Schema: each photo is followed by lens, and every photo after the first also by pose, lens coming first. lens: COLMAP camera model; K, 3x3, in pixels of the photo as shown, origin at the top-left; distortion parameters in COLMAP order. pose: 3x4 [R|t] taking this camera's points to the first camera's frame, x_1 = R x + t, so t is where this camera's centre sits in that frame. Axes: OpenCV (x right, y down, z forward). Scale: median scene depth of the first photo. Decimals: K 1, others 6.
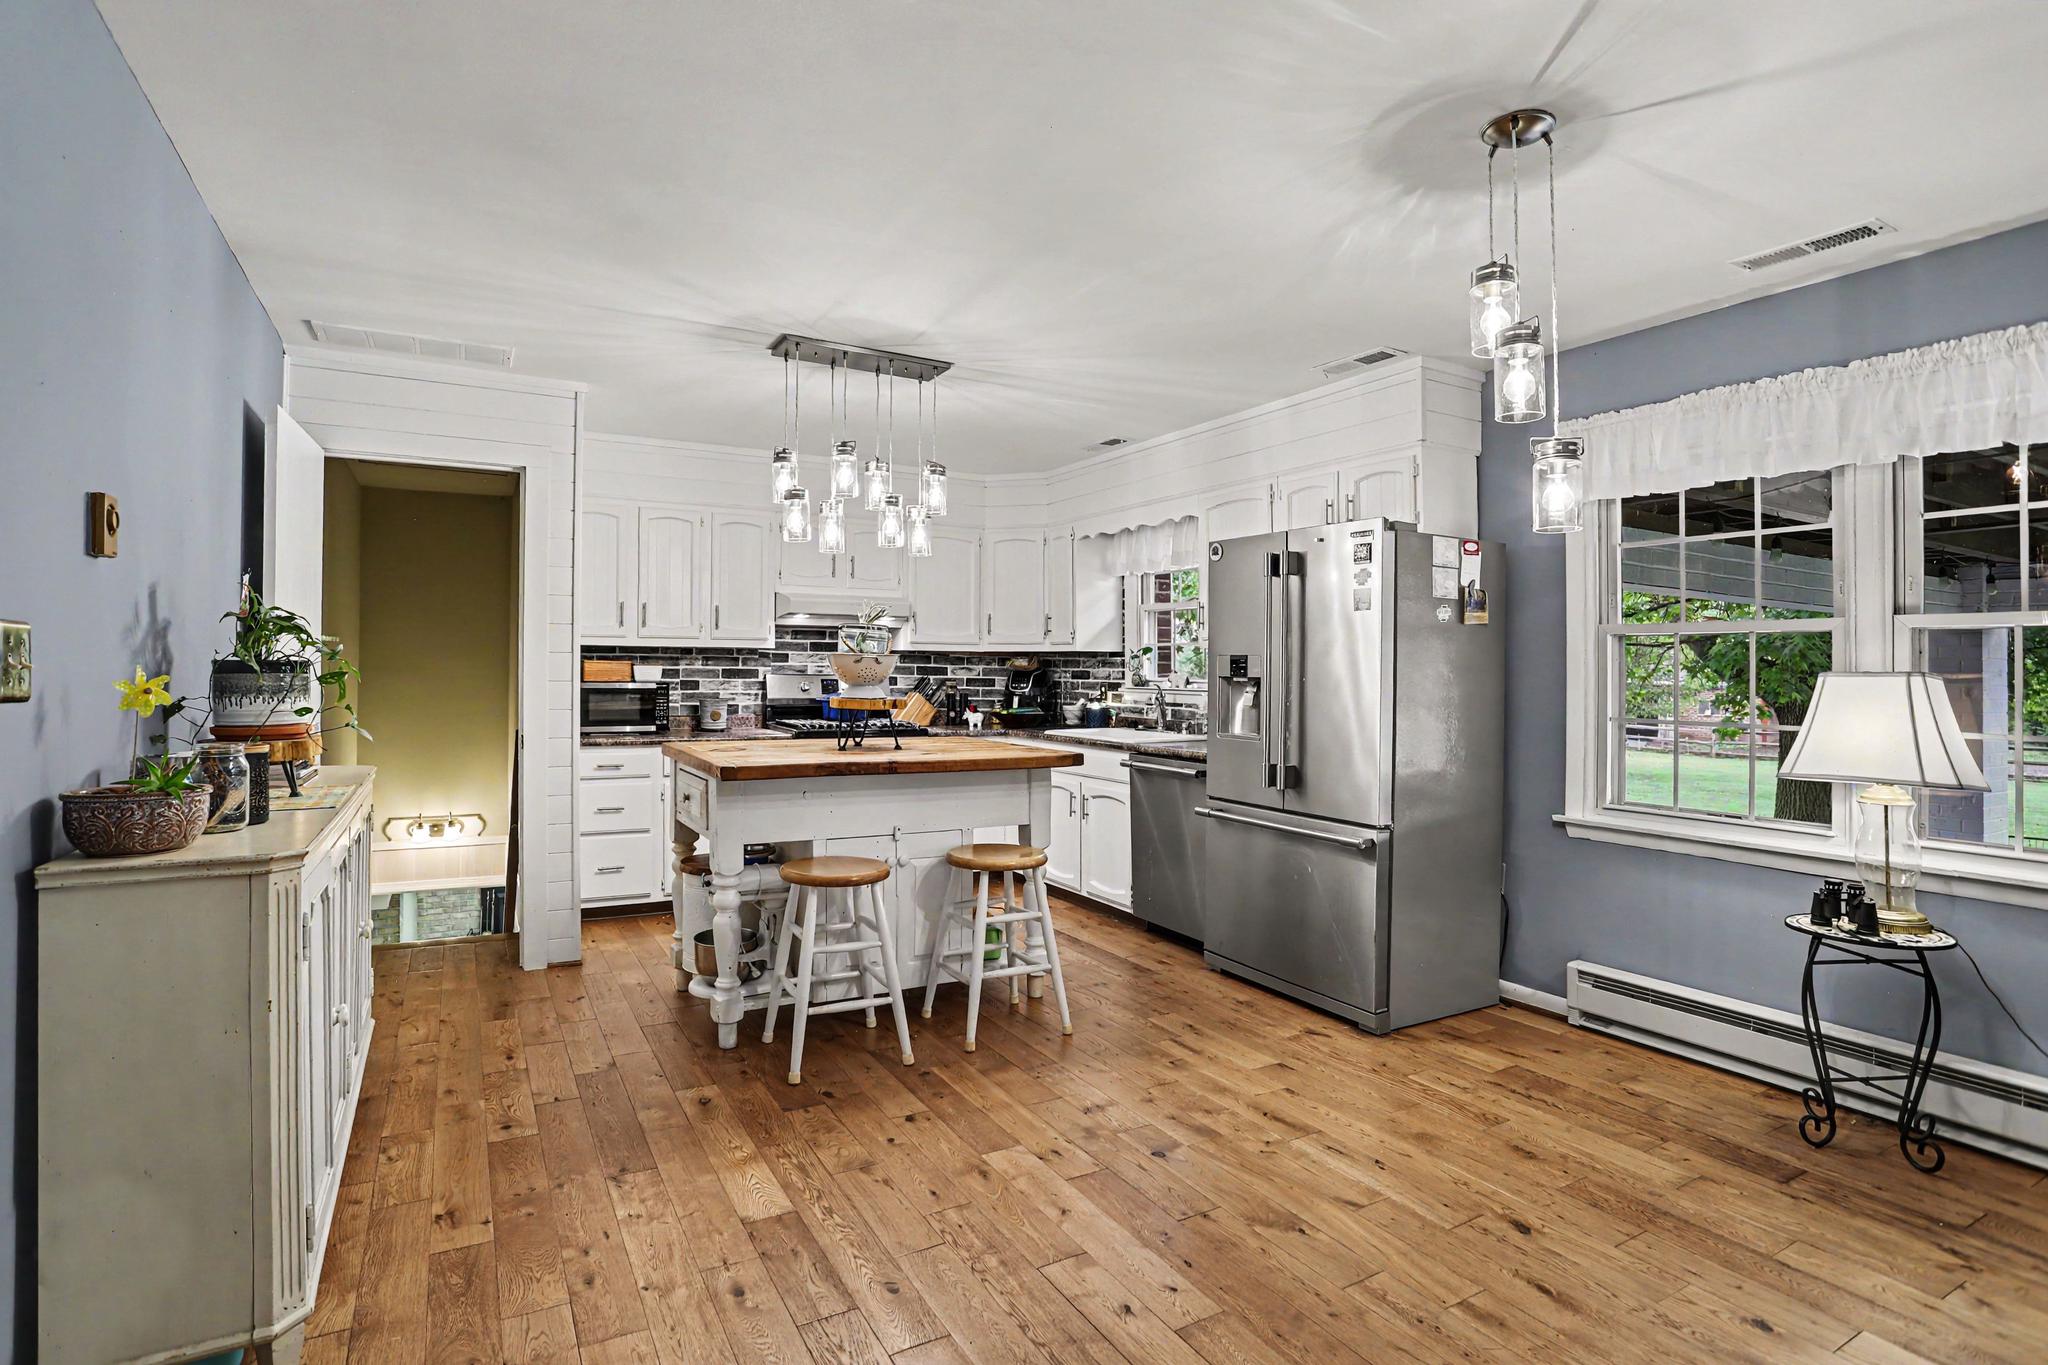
lens RADIAL K [[997.7, 0, 1025.2], [0, 997.7, 663.7], [0, 0, 1]] dist [-0.057480, 0.008042]
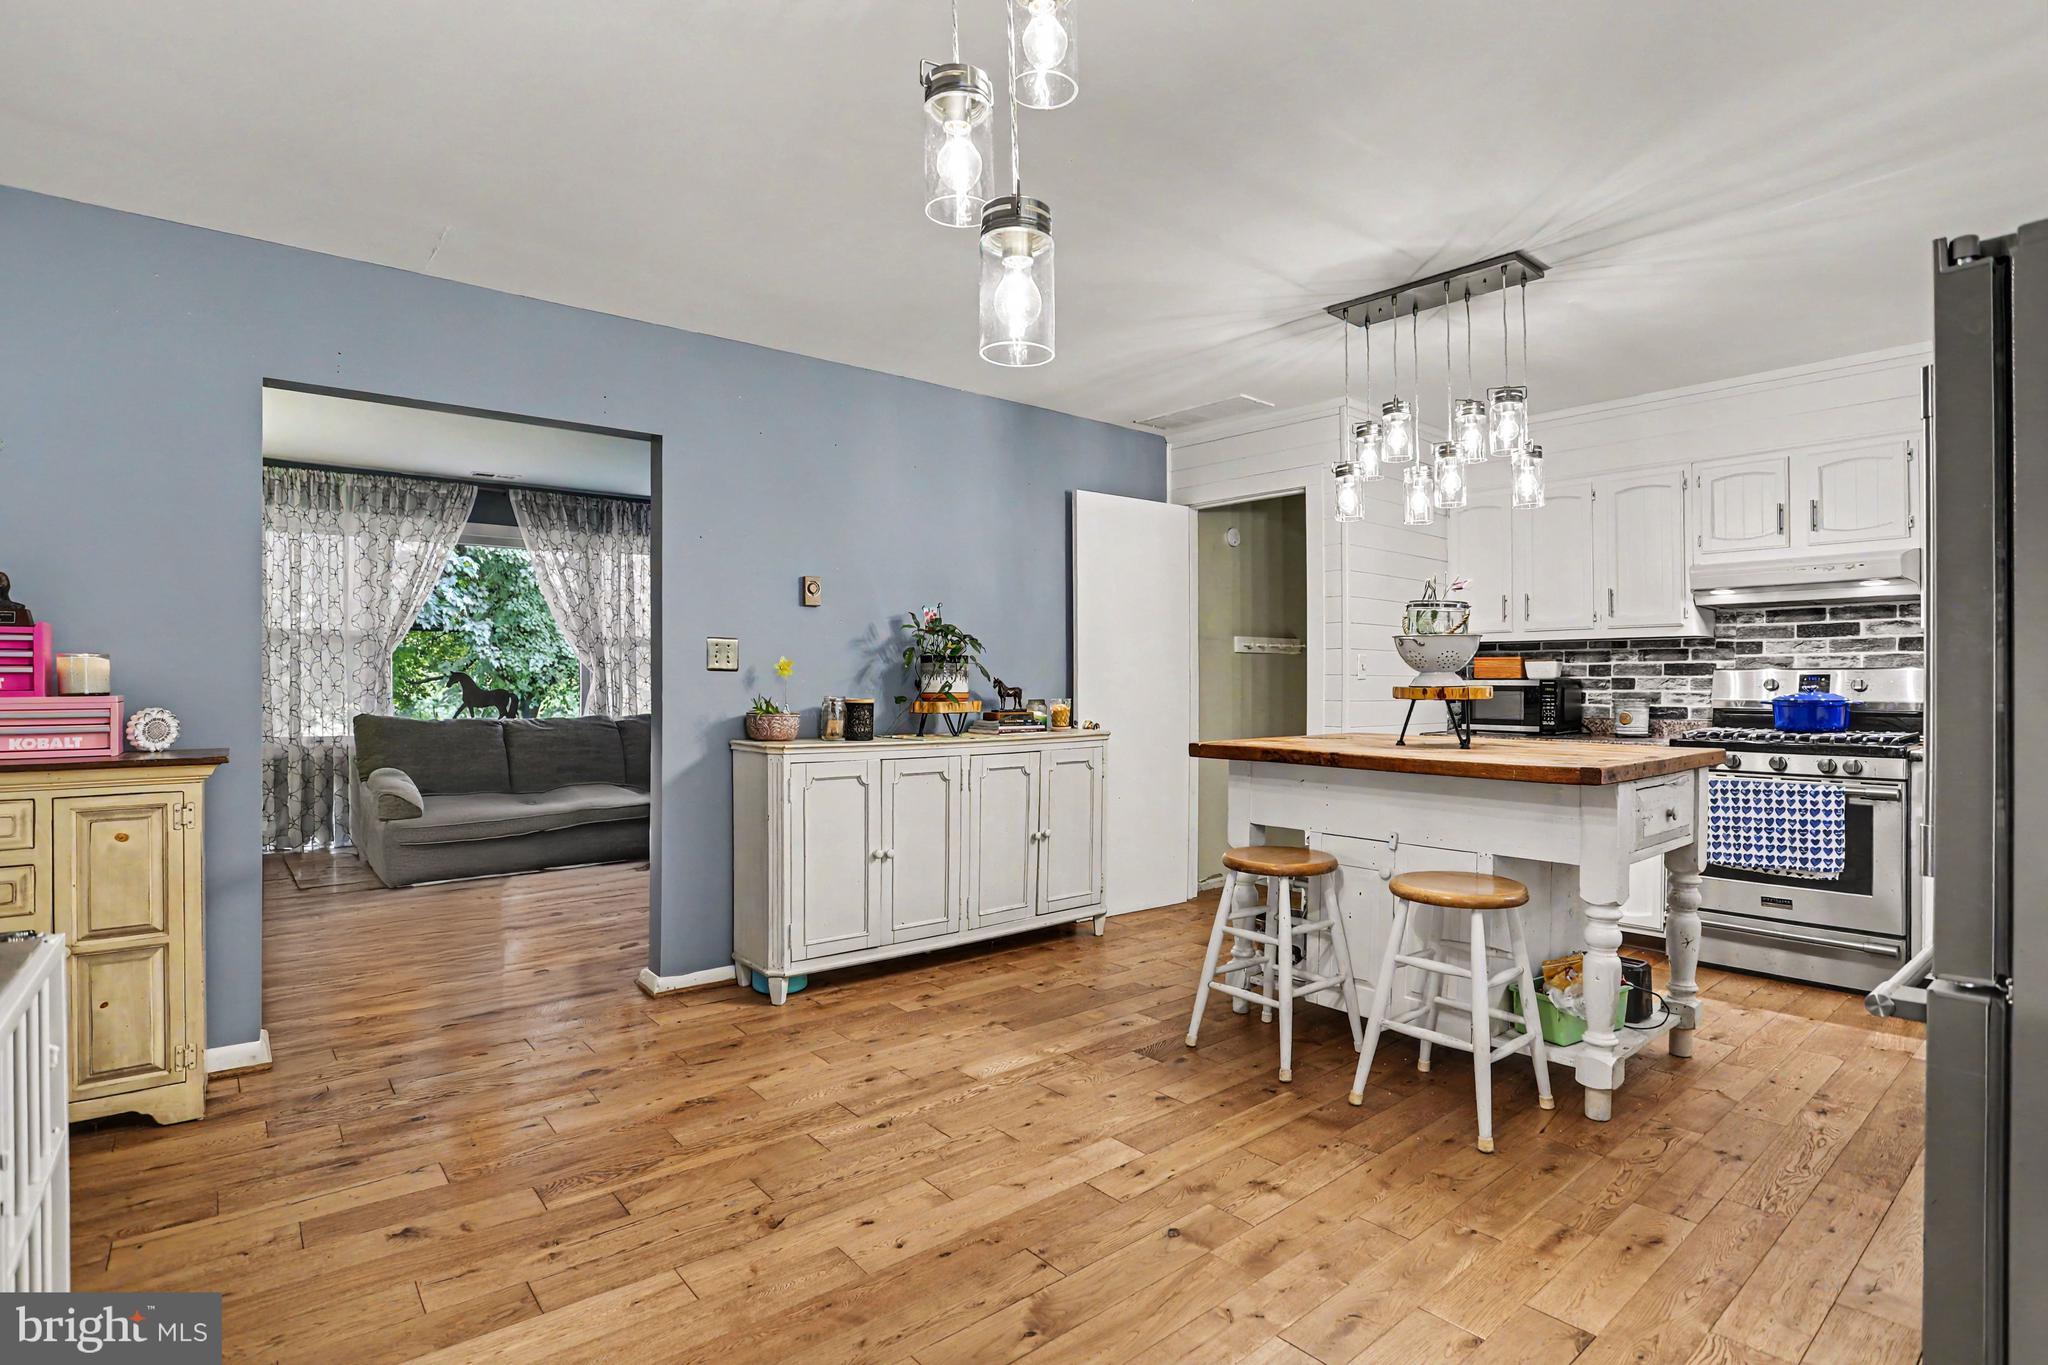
lens RADIAL K [[997.7, 0, 983.8], [0, 997.7, 677.1], [0, 0, 1]] dist [-0.057480, 0.008042]
pose [[0.163952, -0.009537, -0.986422, 0.750937], [0.002980, 0.999953, -0.009172, 0.041297], [0.986464, -0.001436, 0.163973, 0.591814]]
